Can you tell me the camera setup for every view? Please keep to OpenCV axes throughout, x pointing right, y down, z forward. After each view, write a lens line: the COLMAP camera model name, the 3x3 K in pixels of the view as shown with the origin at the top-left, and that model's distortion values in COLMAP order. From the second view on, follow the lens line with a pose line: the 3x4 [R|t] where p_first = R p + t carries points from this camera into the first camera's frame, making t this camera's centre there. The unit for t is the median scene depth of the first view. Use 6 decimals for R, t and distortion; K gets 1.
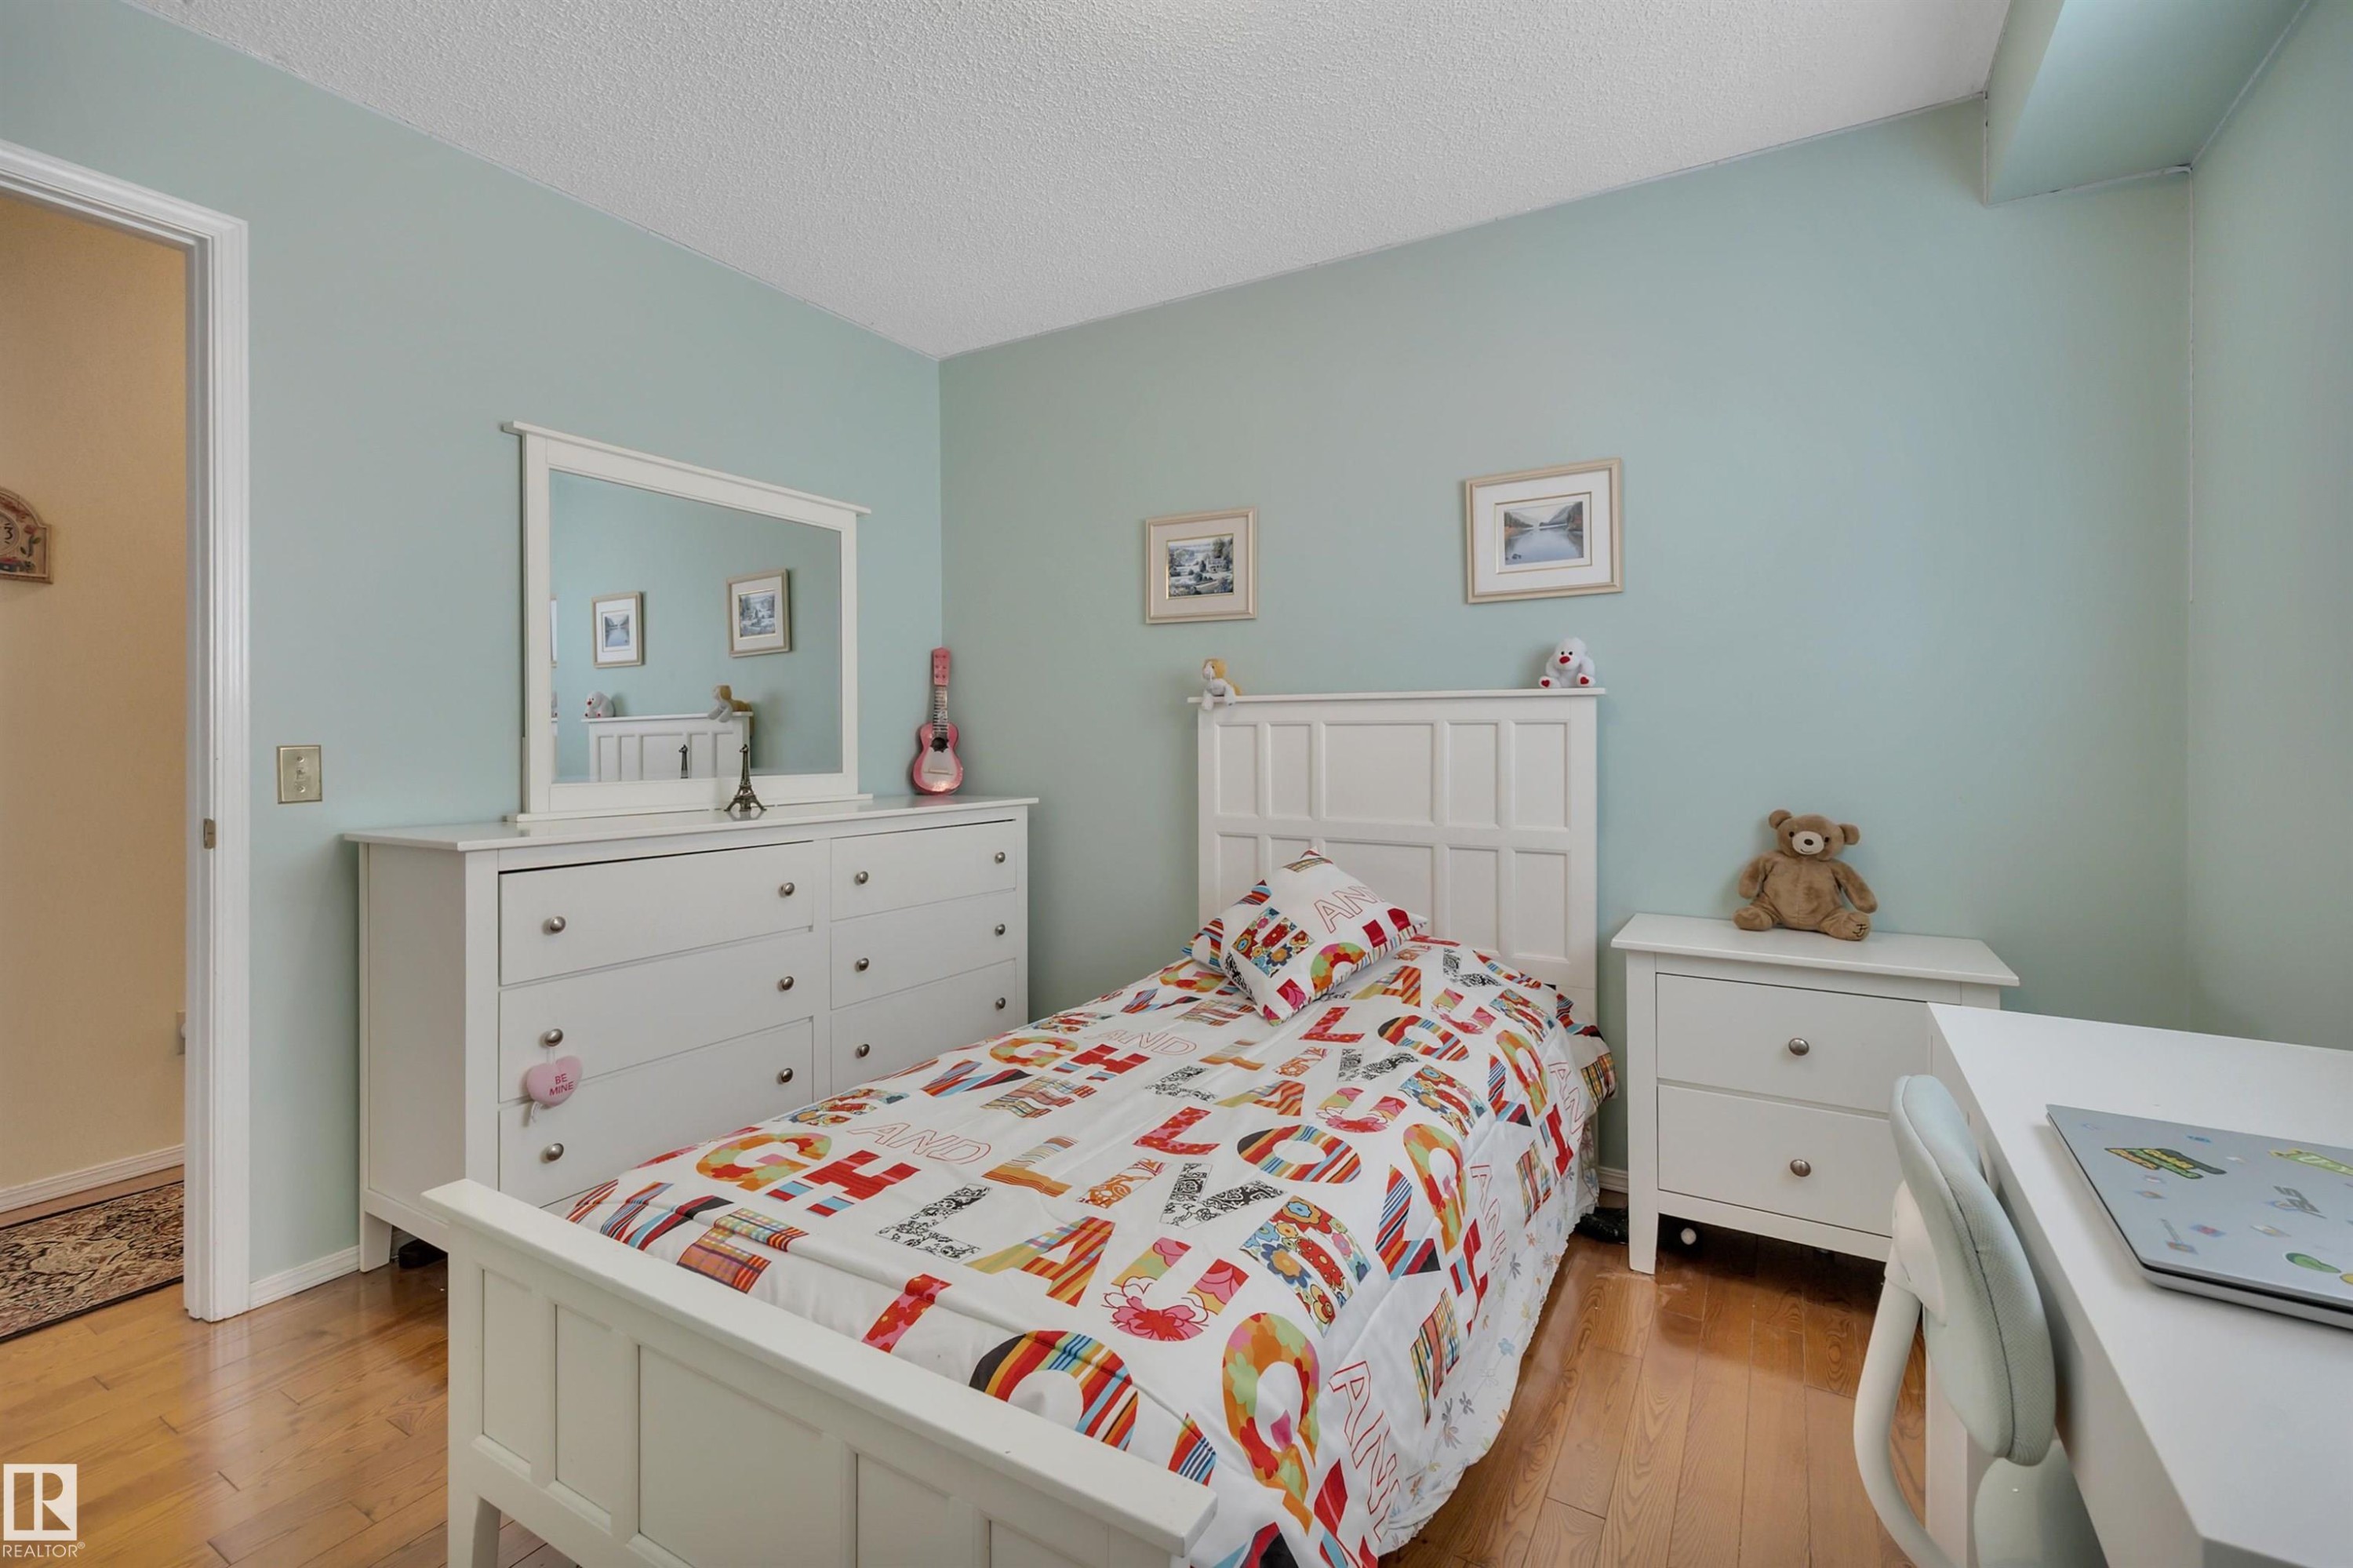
lens RADIAL K [[1035.0, 0, 1172.4], [0, 1035.0, 739.8], [0, 0, 1]] dist [0.020896, 0.000055]
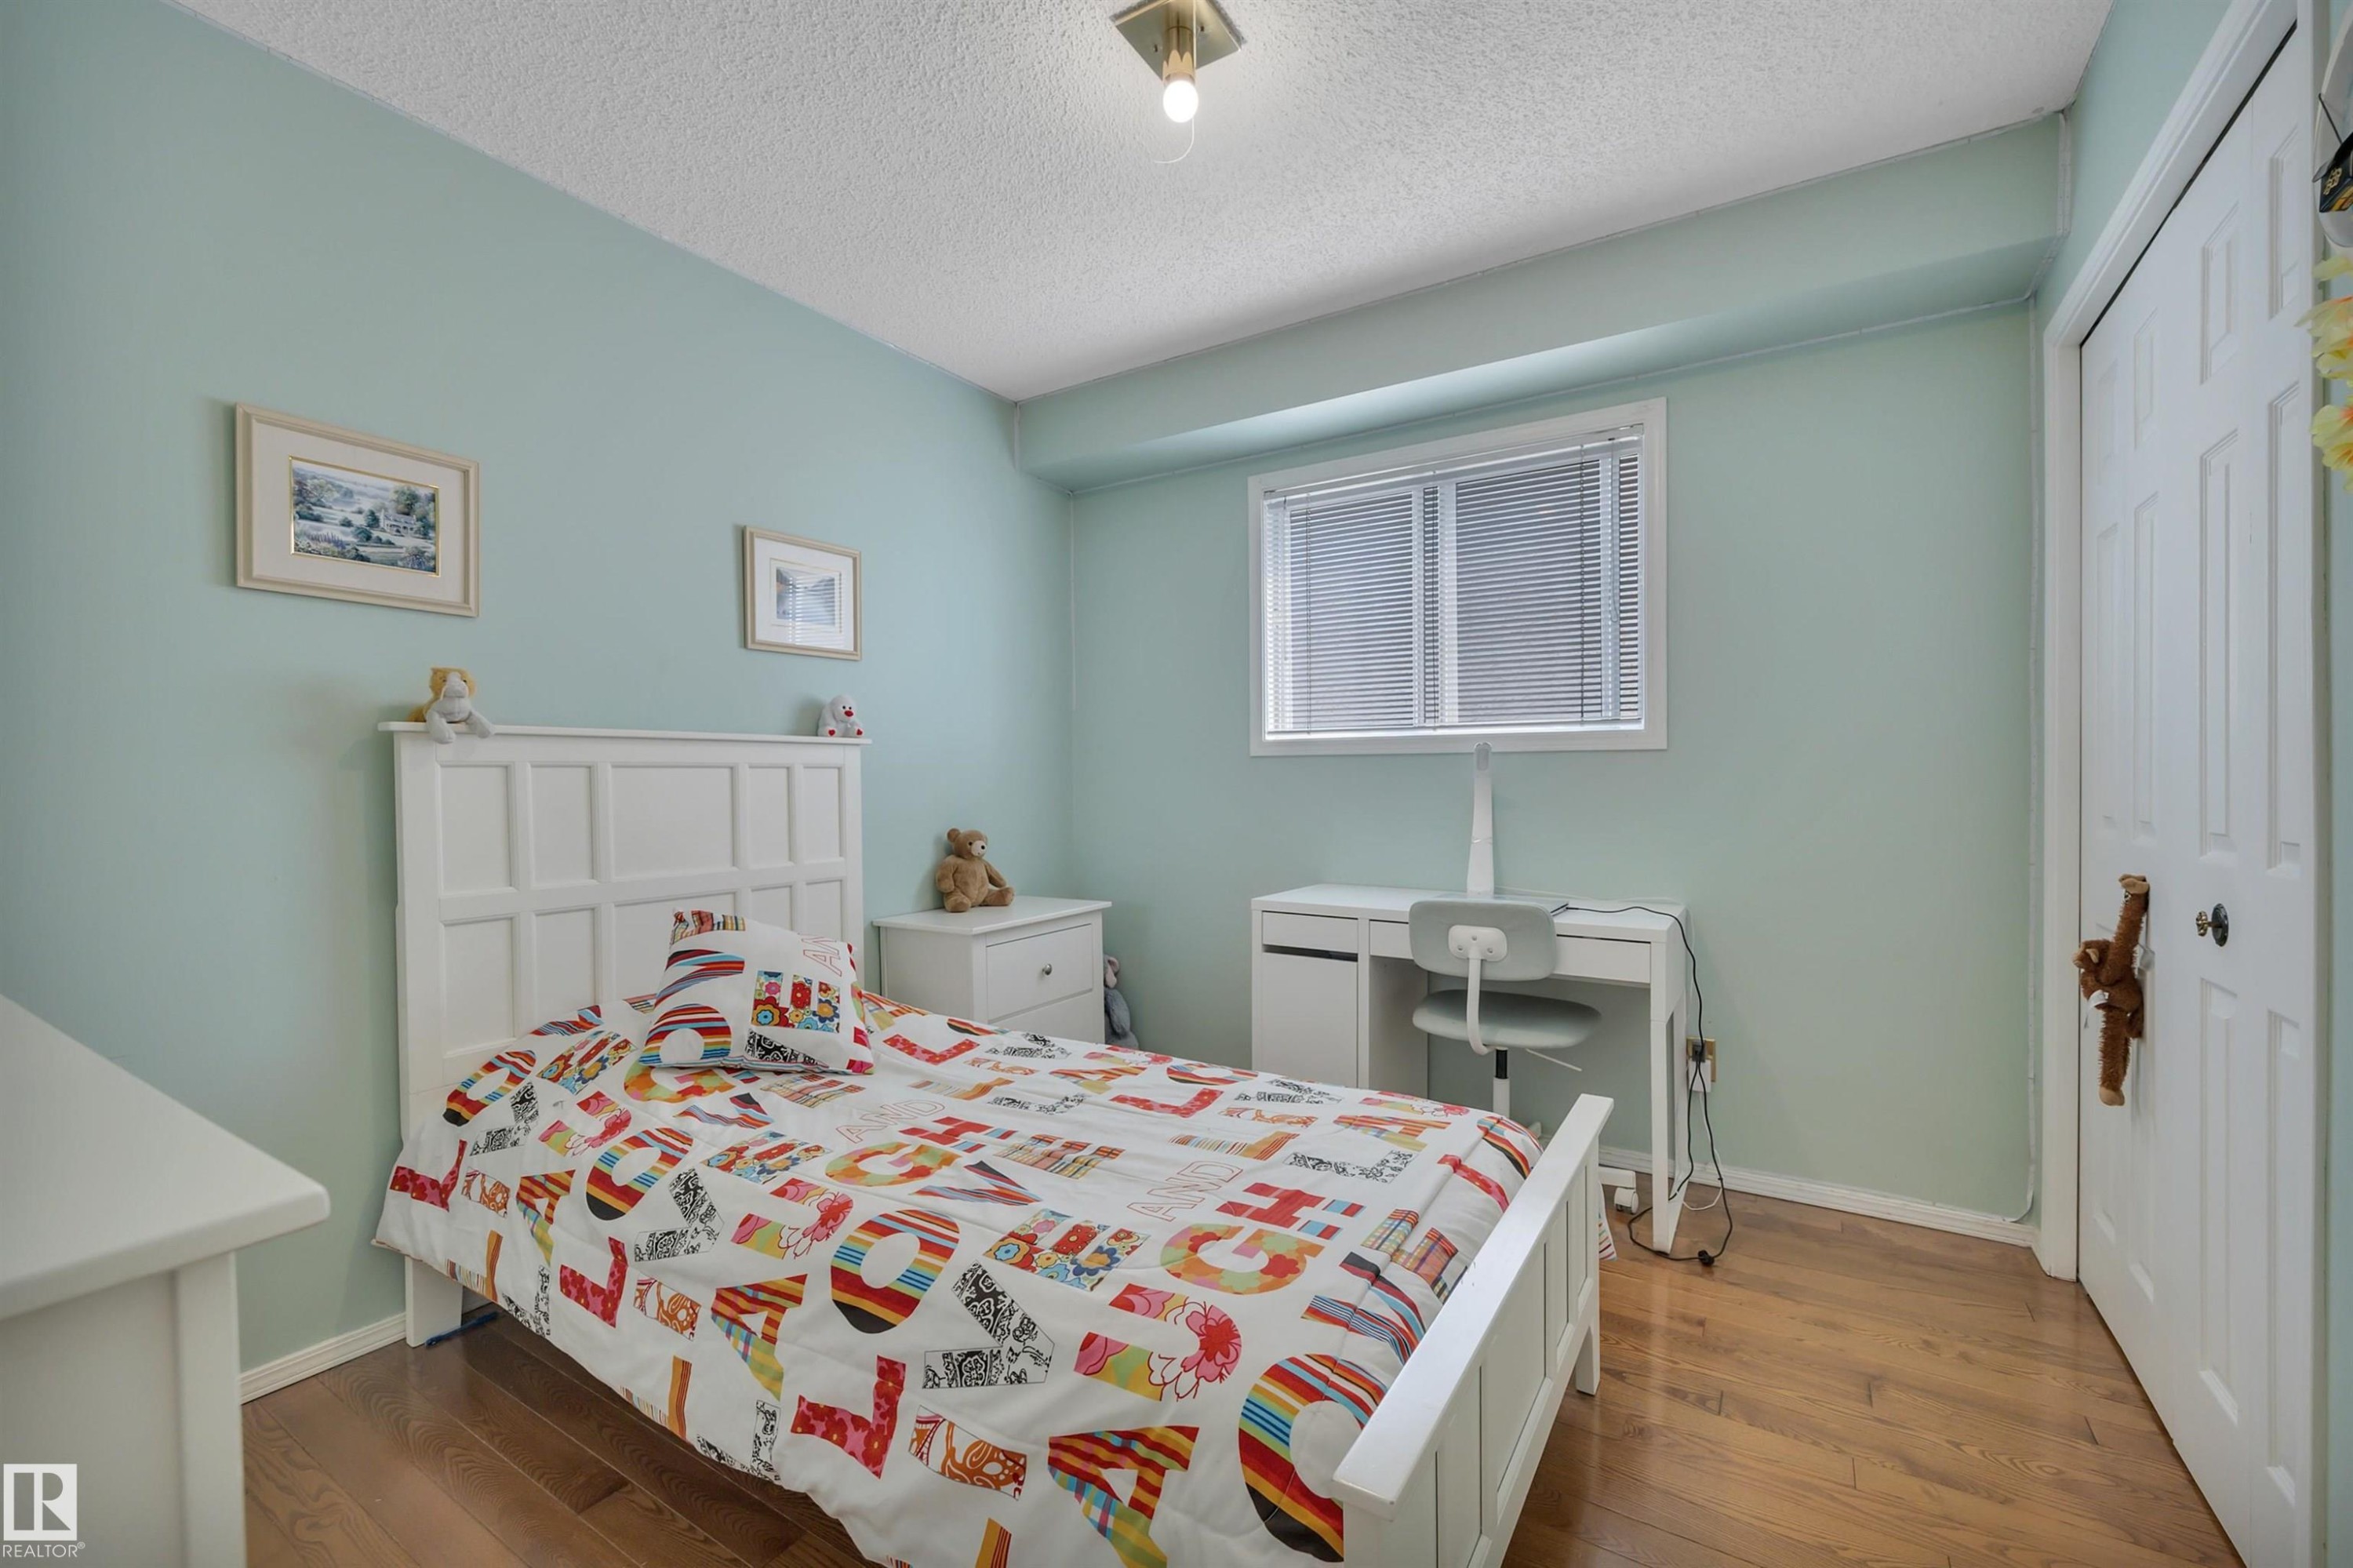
lens RADIAL K [[952.8, 0, 1181.4], [0, 952.8, 797.9], [0, 0, 1]] dist [-0.000027, 0.000049]
pose [[0.036907, -0.020212, 0.999114, -0.653817], [0.012110, 0.999731, 0.019777, 0.001298], [-0.999245, 0.011370, 0.037141, 0.562243]]
